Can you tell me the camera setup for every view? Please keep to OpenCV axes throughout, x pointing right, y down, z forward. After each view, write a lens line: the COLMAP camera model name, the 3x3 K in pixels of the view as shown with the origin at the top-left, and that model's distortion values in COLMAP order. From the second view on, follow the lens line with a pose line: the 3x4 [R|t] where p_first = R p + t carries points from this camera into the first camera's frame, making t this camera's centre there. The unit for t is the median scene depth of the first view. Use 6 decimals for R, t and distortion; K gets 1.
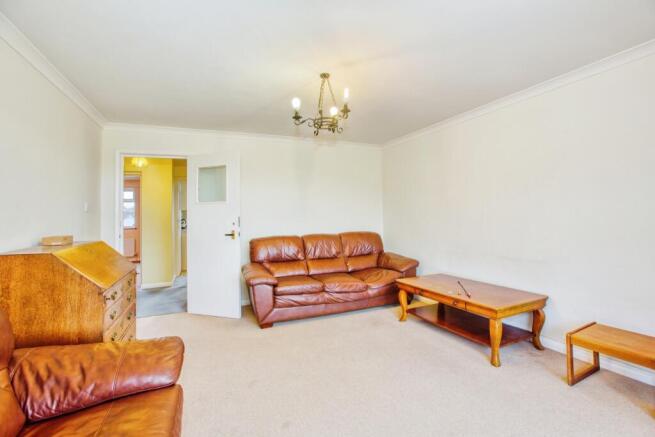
lens RADIAL K [[299.9, 0, 327.4], [0, 299.9, 216.0], [0, 0, 1]] dist [-0.019462, 0.001323]
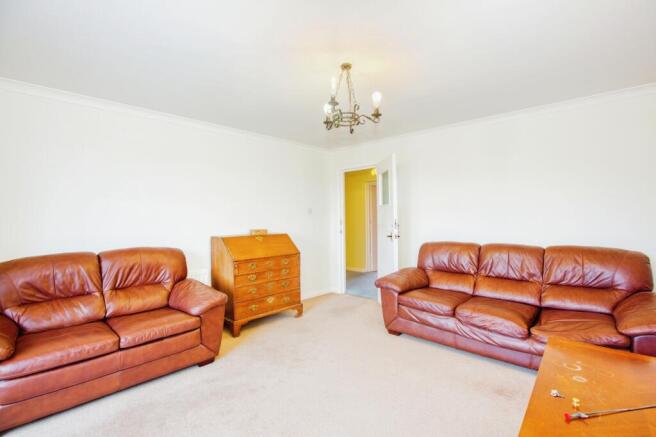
lens RADIAL K [[300.4, 0, 329.7], [0, 300.4, 219.0], [0, 0, 1]] dist [-0.019462, 0.001323]
pose [[0.409977, 0.009938, -0.912042, 0.540944], [-0.004170, 0.999951, 0.009021, -0.006179], [0.912086, 0.000105, 0.409998, 0.382500]]
